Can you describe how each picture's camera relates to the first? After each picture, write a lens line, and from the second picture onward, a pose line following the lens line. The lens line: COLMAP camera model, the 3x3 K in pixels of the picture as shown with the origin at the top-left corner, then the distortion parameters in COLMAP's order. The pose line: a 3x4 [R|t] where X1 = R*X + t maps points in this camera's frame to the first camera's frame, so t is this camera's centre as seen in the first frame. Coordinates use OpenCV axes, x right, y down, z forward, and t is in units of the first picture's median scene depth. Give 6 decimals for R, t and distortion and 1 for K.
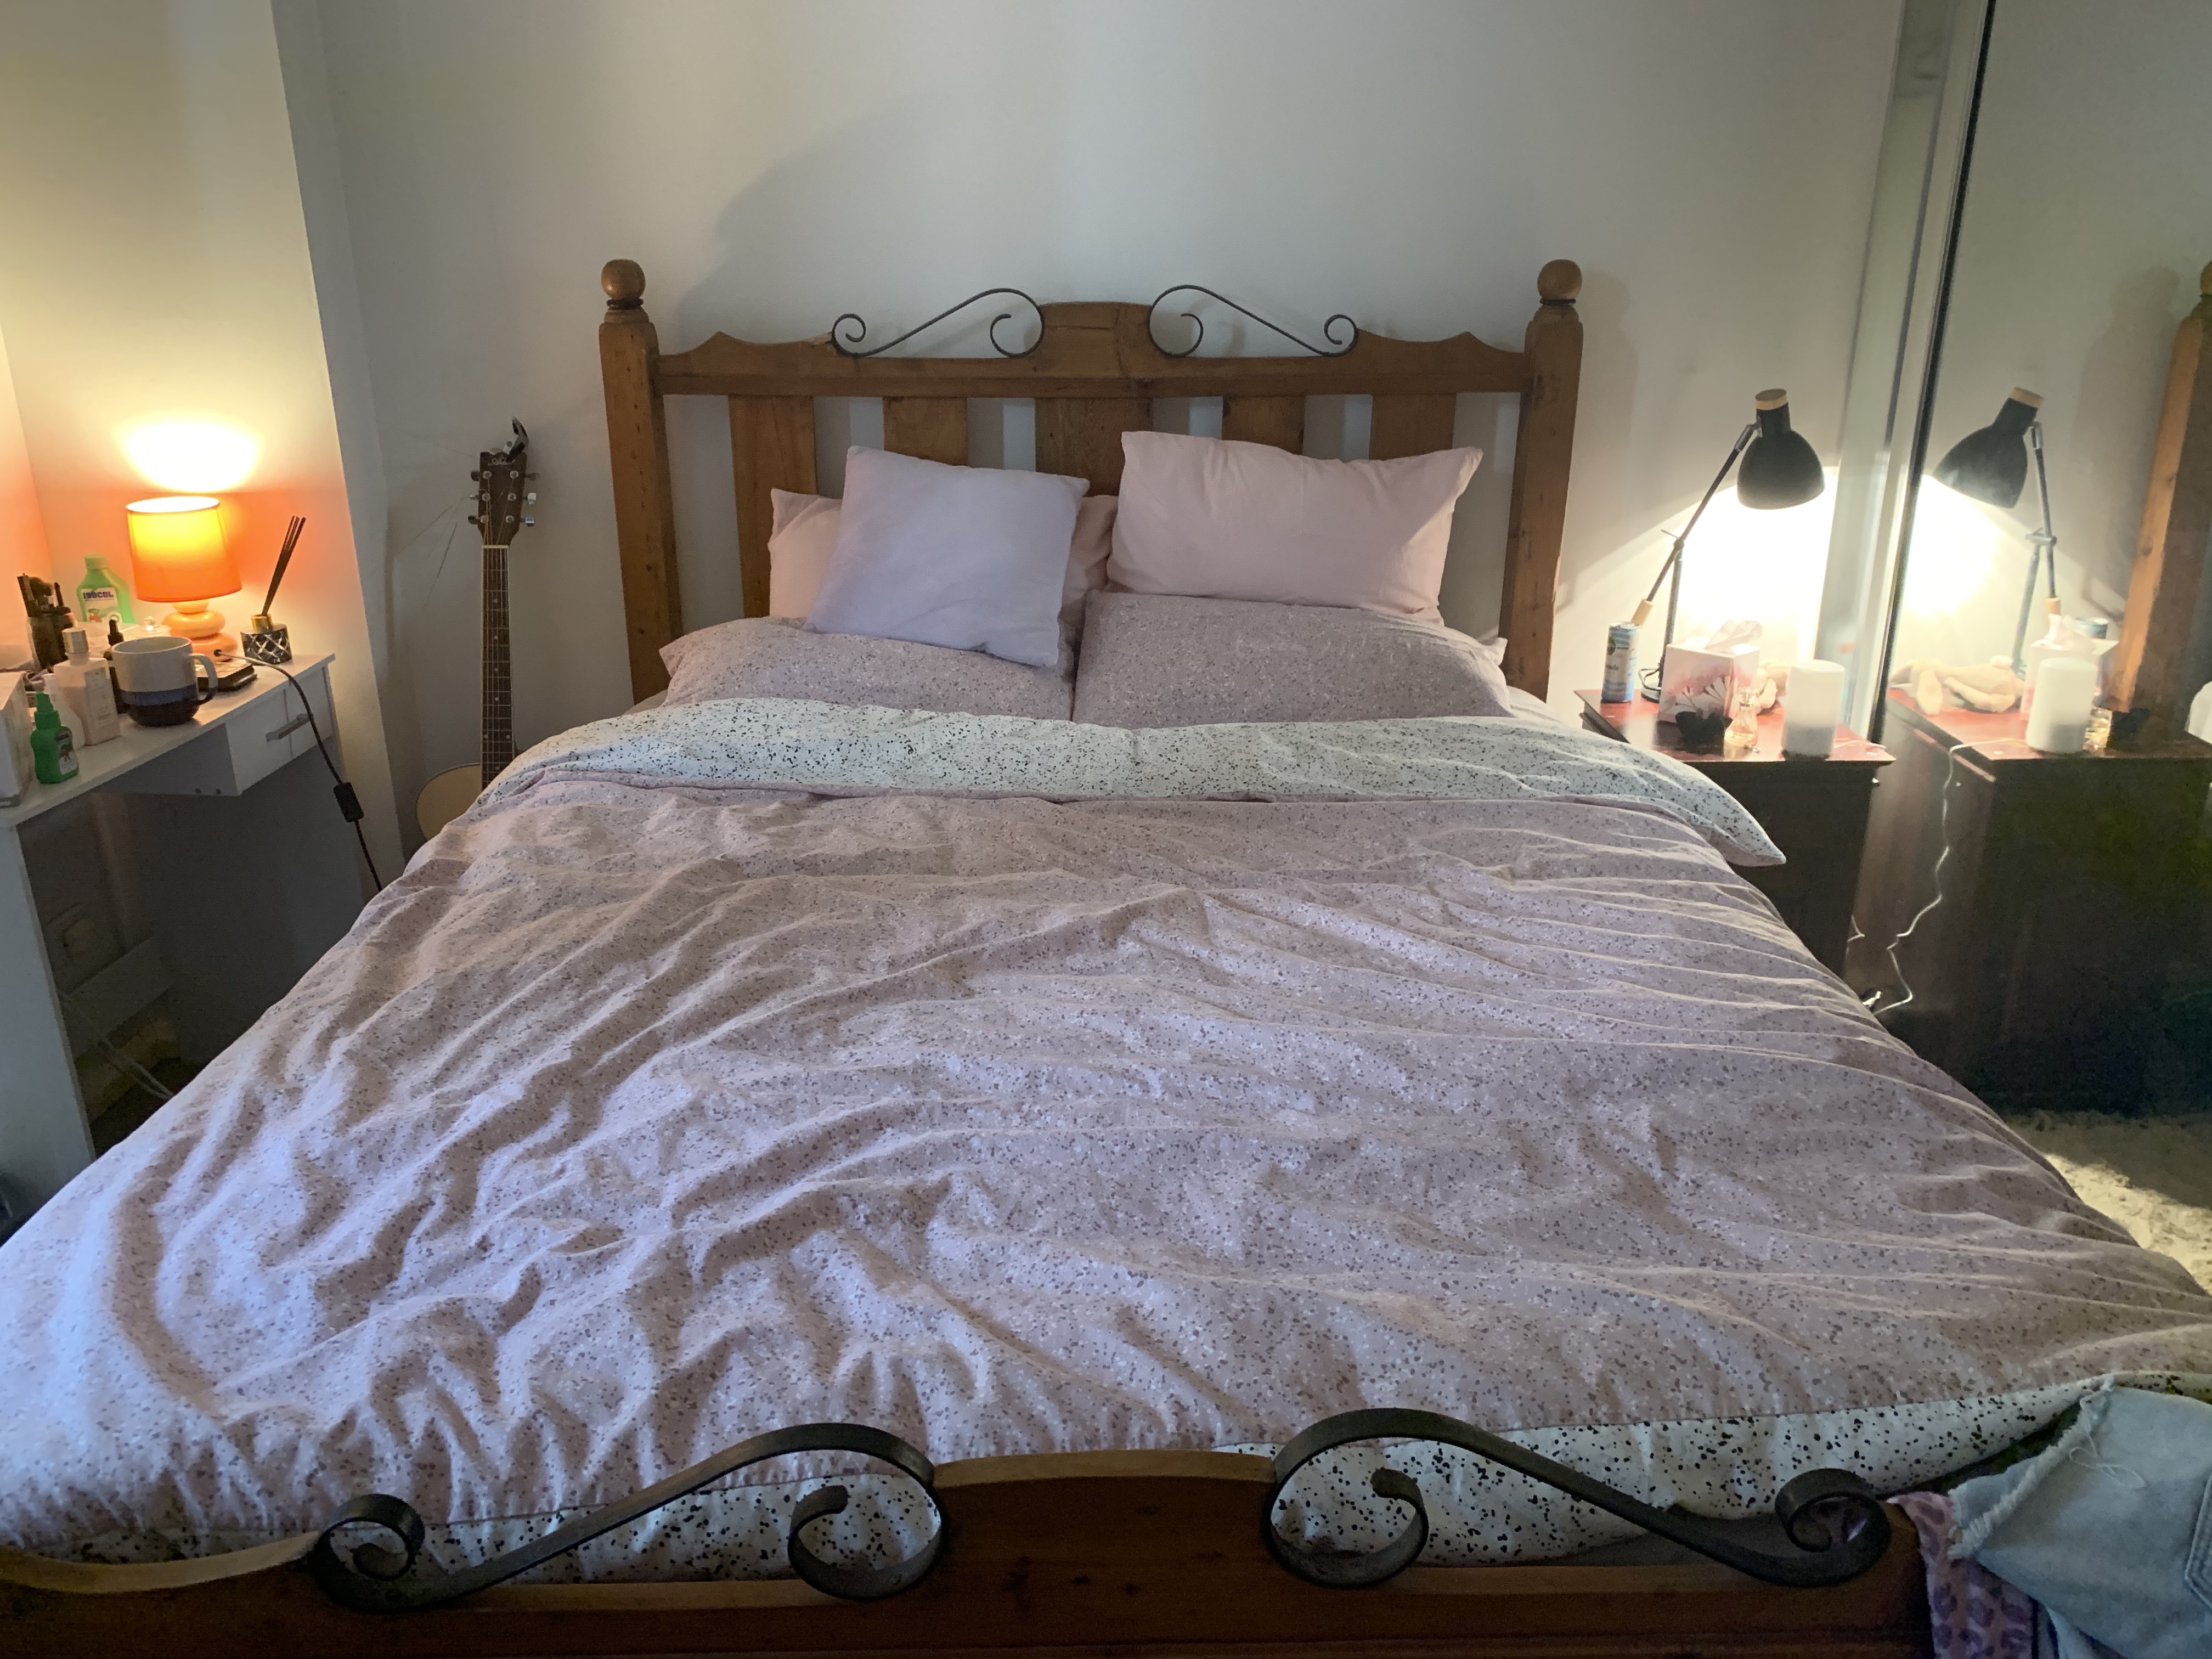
lens RADIAL K [[1678.1, 0, 1108.3], [0, 1678.1, 839.7], [0, 0, 1]] dist [0.027805, -0.022609]
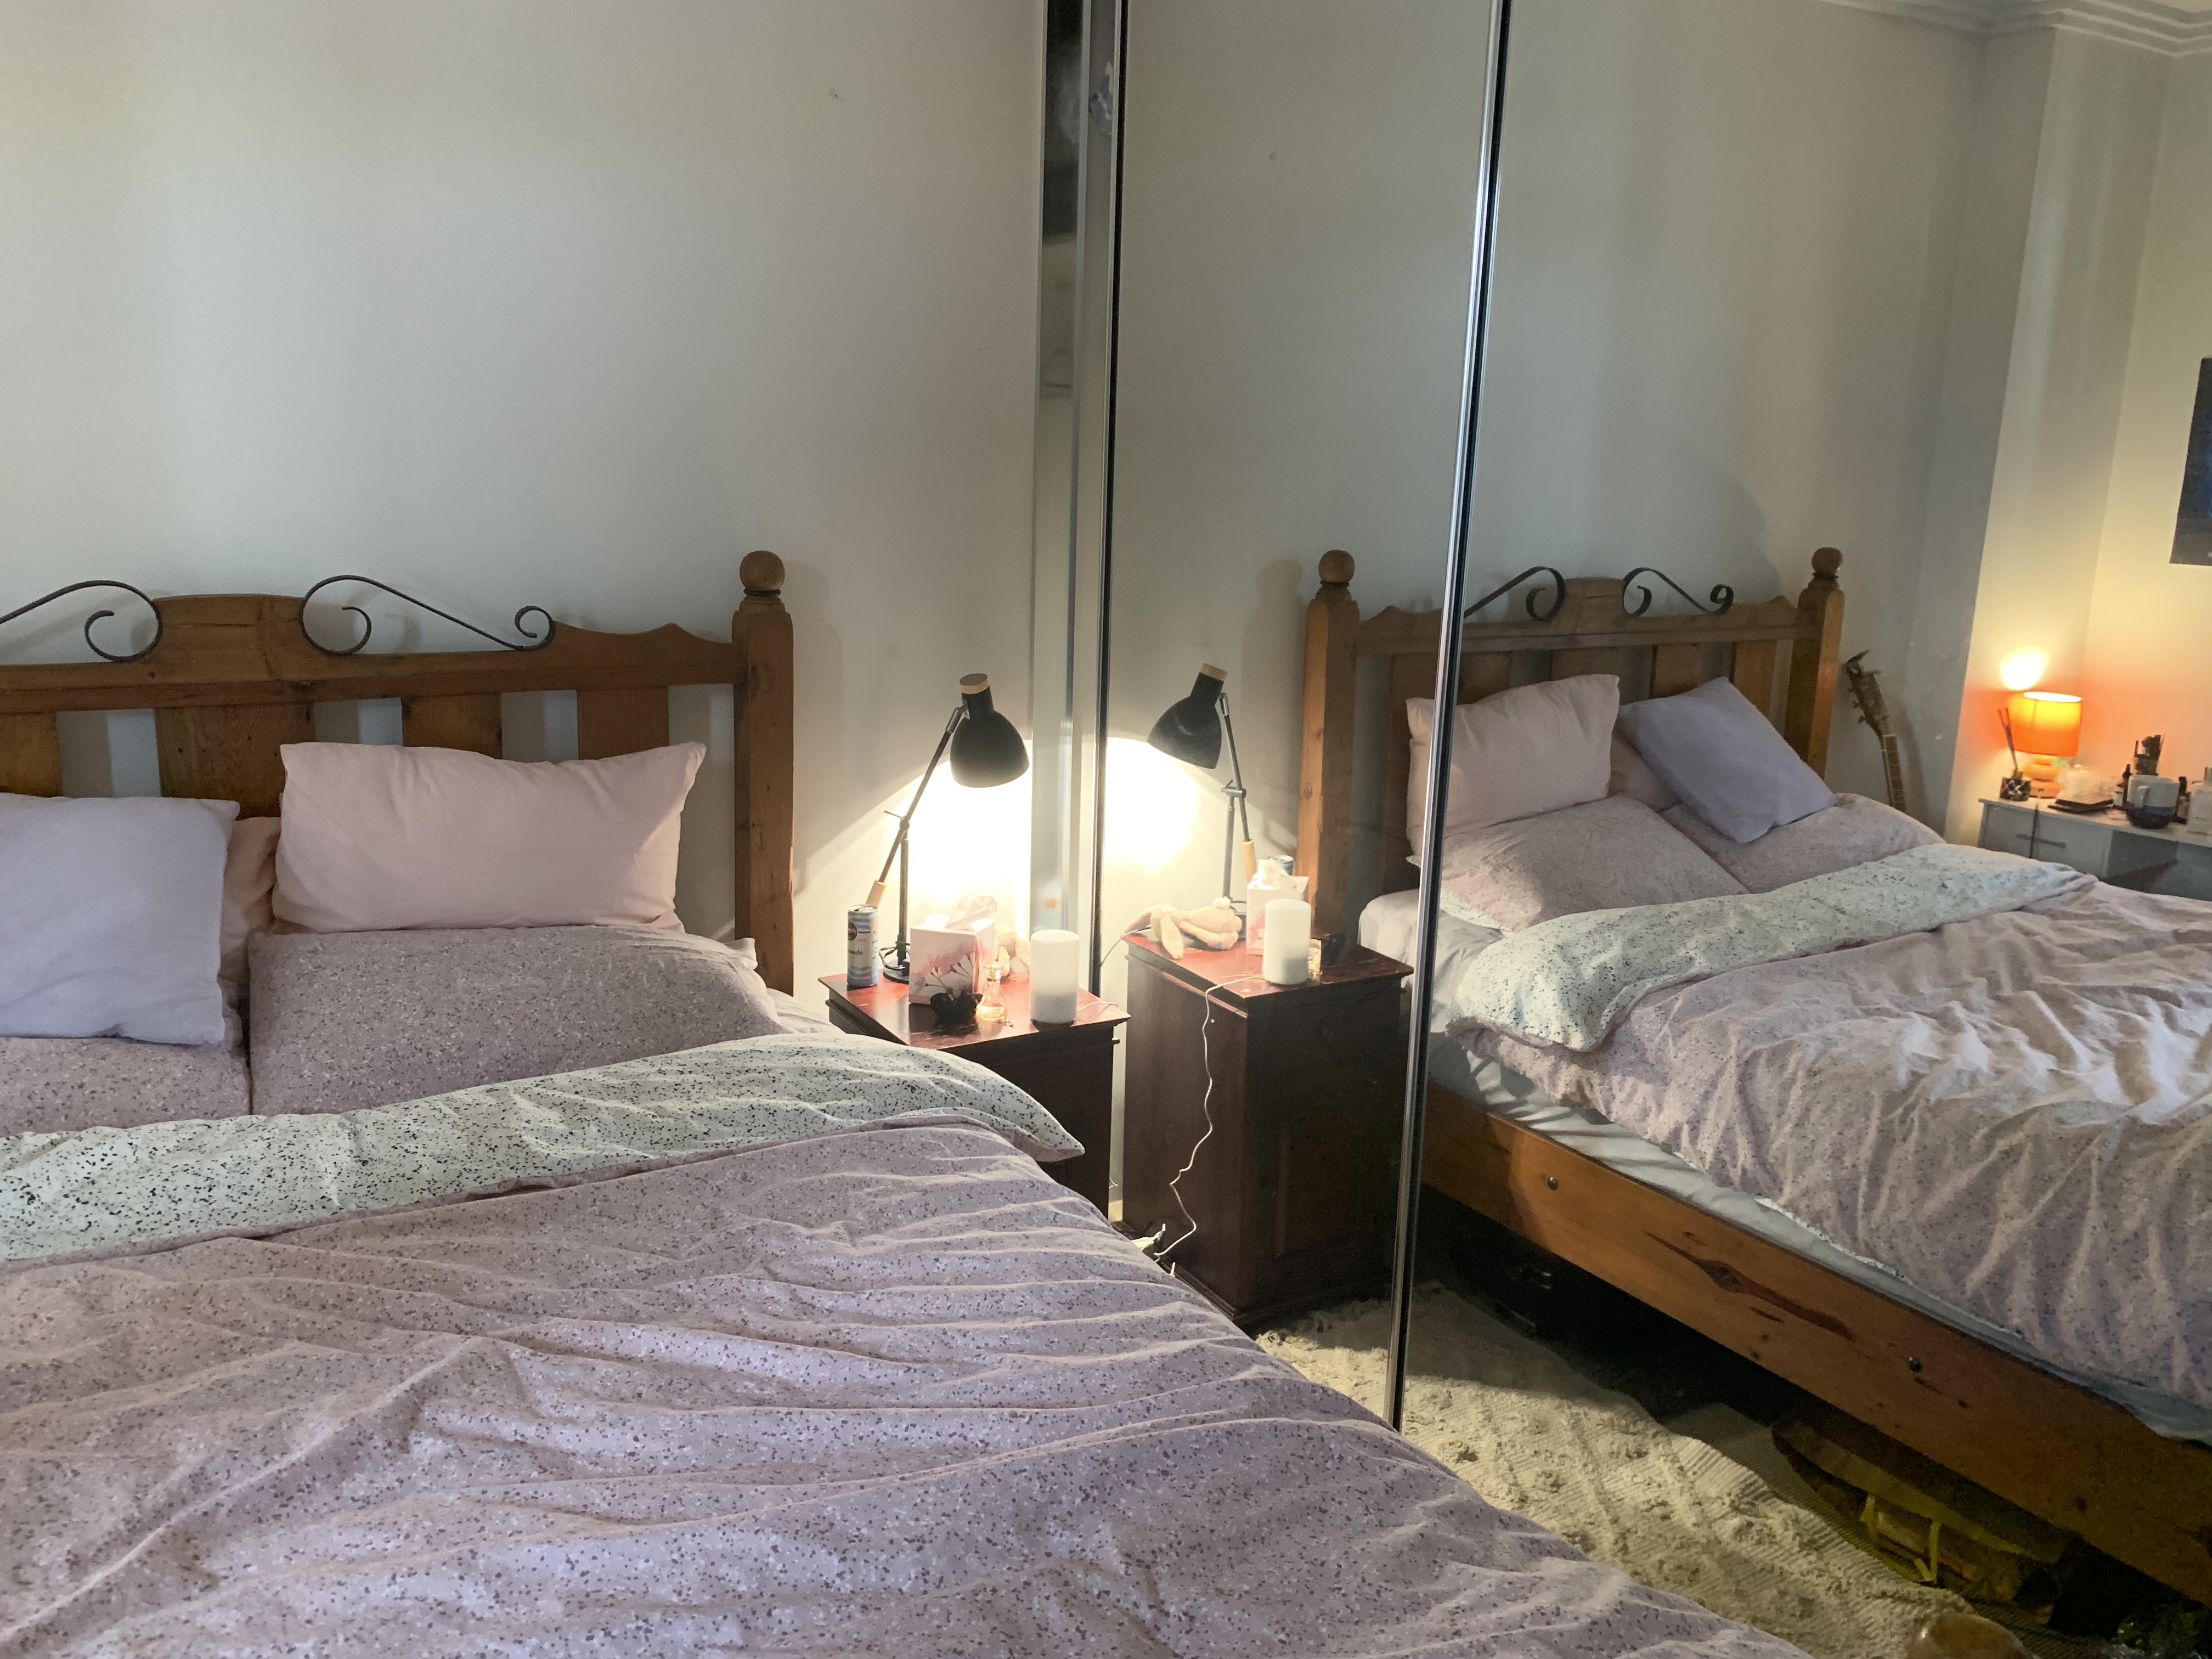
lens RADIAL K [[1678.1, 0, 1105.6], [0, 1678.1, 811.4], [0, 0, 1]] dist [0.027805, -0.022609]
pose [[0.868734, -0.070683, 0.490209, -0.056869], [0.140266, 0.984354, -0.106642, -0.072164], [-0.475001, 0.161403, 0.865057, 0.093021]]
